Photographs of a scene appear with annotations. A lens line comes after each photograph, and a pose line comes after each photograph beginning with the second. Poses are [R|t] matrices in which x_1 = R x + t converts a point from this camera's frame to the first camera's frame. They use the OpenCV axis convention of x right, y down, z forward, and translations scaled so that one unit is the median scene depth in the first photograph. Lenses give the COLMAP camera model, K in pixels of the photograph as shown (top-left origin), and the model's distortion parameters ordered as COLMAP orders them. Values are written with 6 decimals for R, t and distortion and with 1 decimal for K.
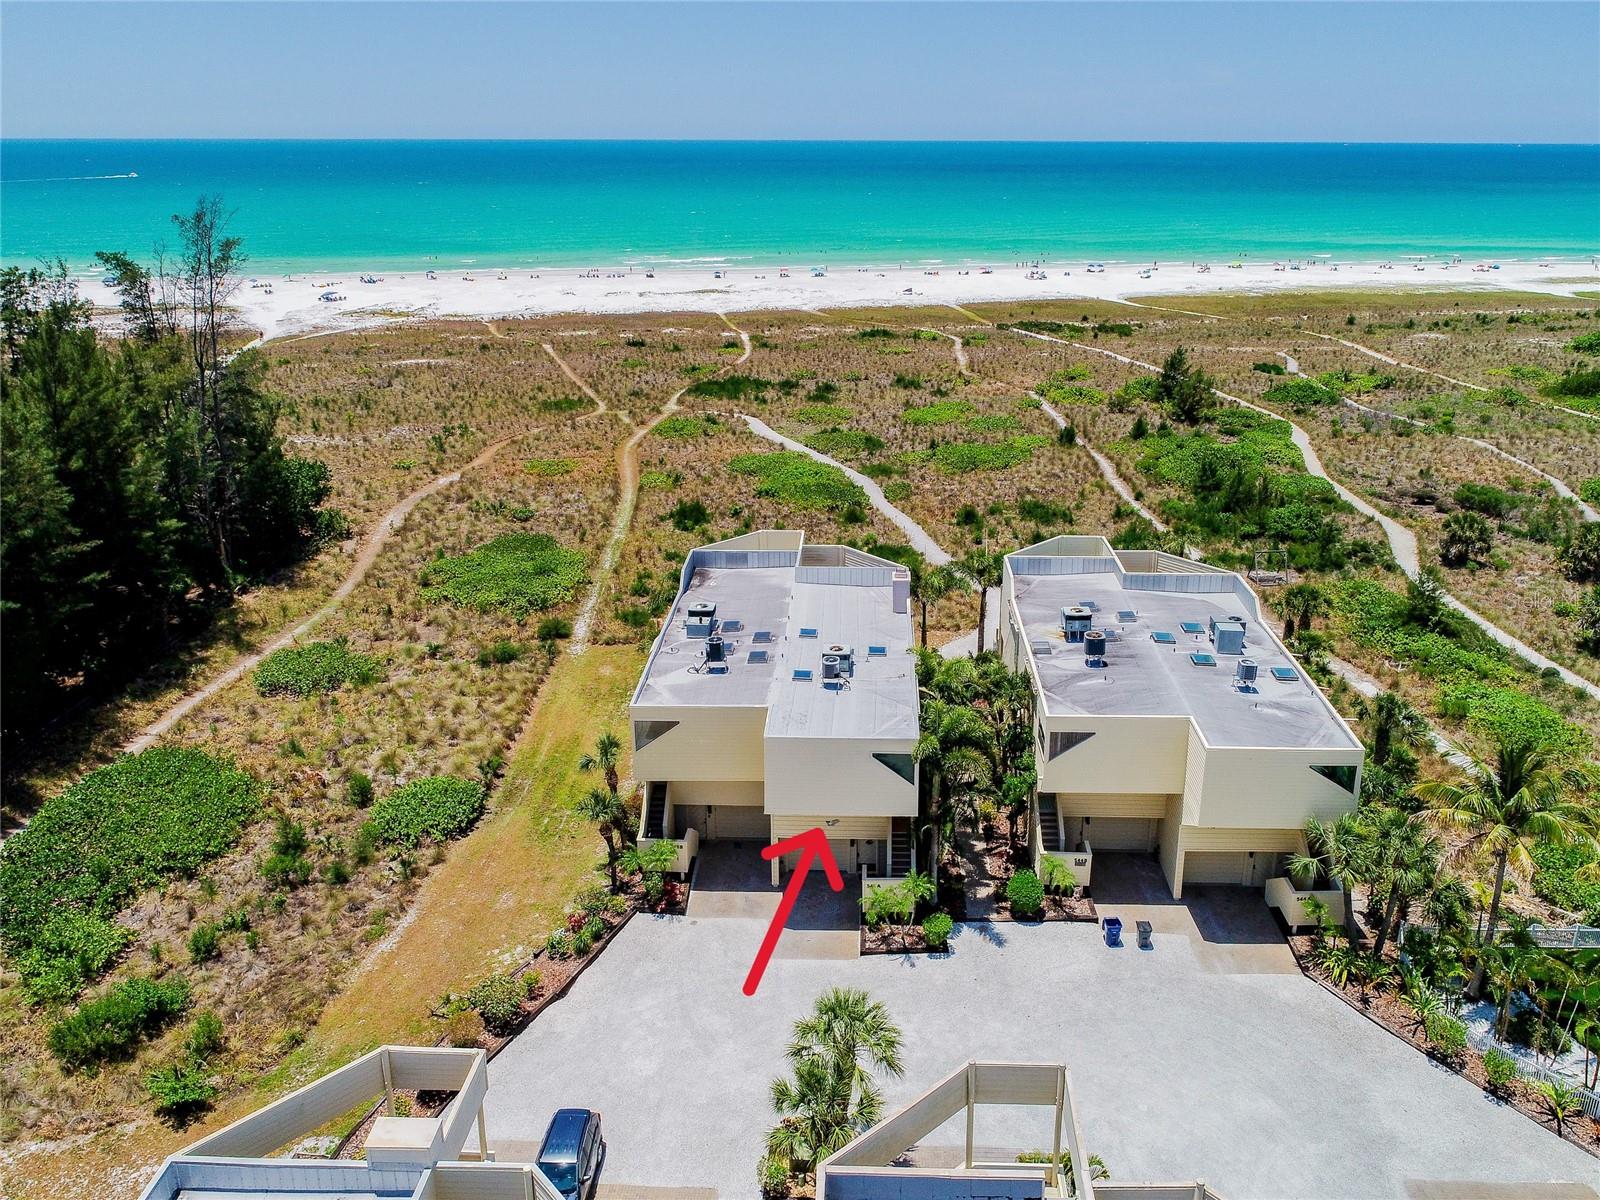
lens RADIAL K [[1223.6, 0, 849.2], [0, 1223.6, 540.6], [0, 0, 1]] dist [-0.002970, 0.002659]
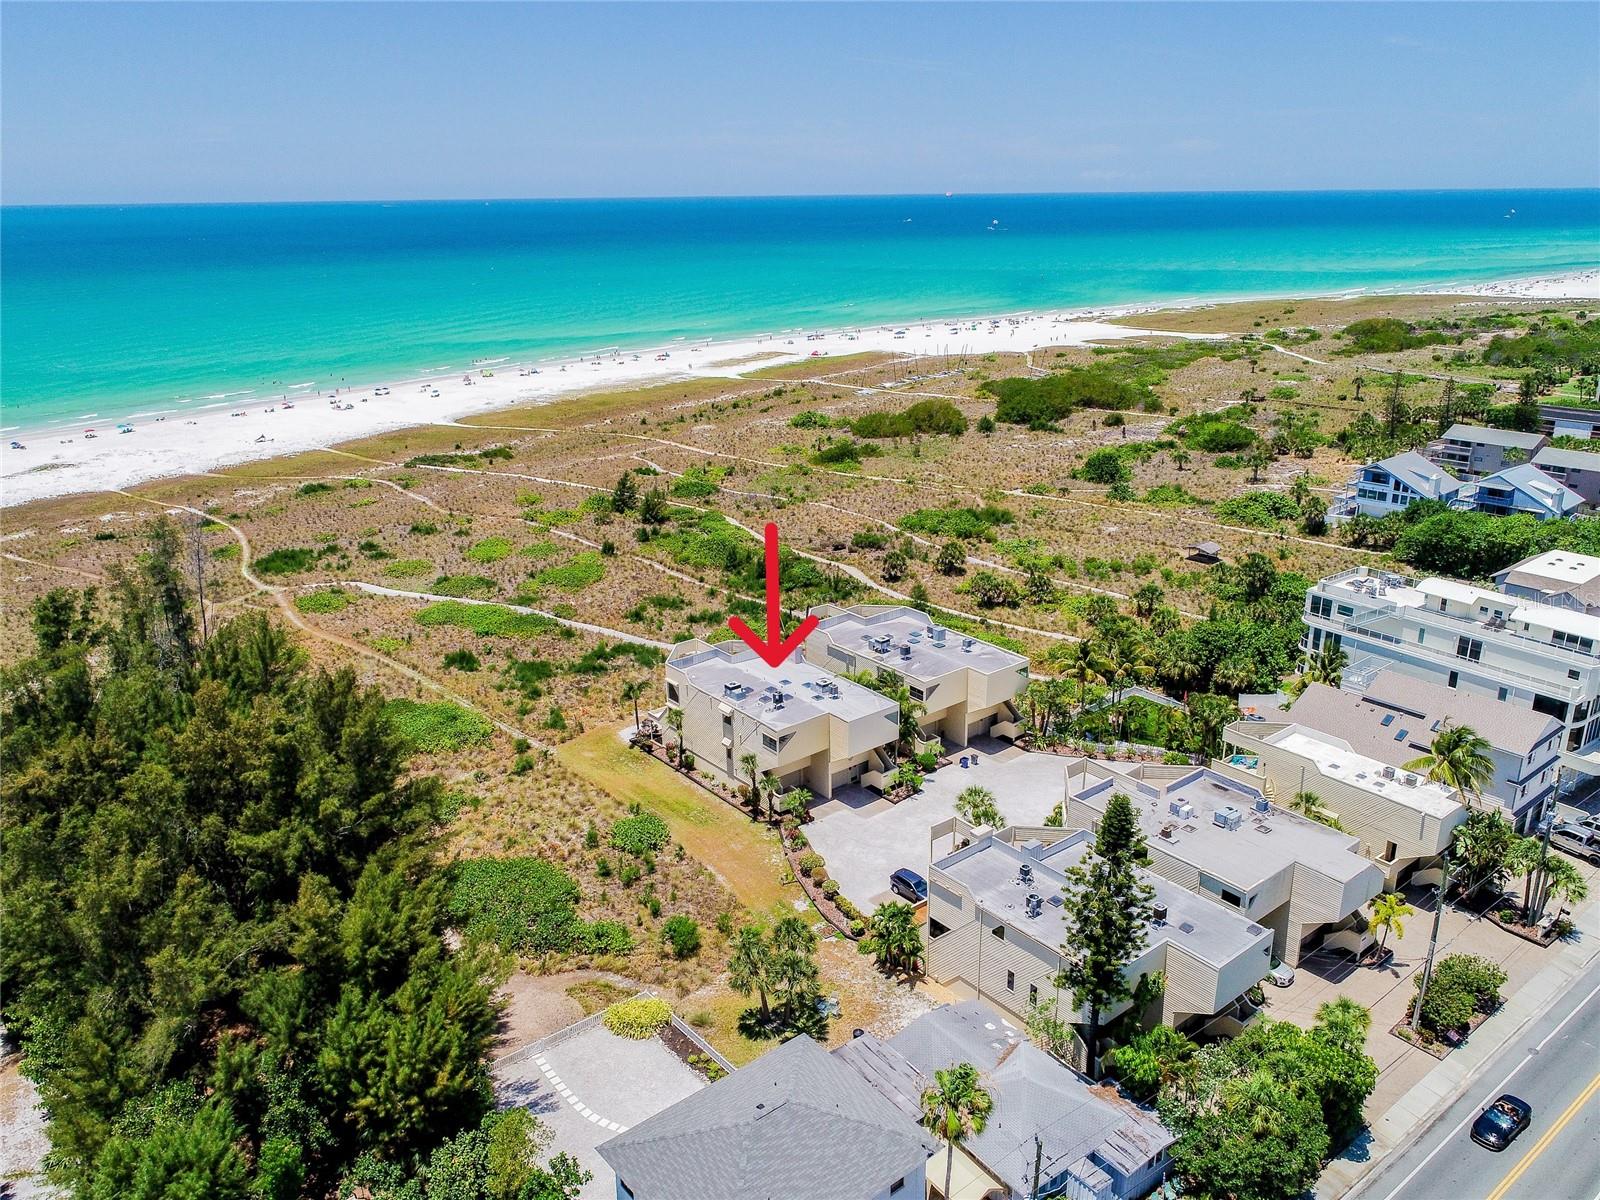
lens RADIAL K [[1202.6, 0, 798.5], [0, 1202.6, 597.4], [0, 0, 1]] dist [0.000125, -0.003549]
pose [[0.762725, -0.217763, 0.608958, -0.883473], [0.215028, 0.973426, 0.078772, -0.156260], [-0.609929, 0.070861, 0.789281, -0.425574]]
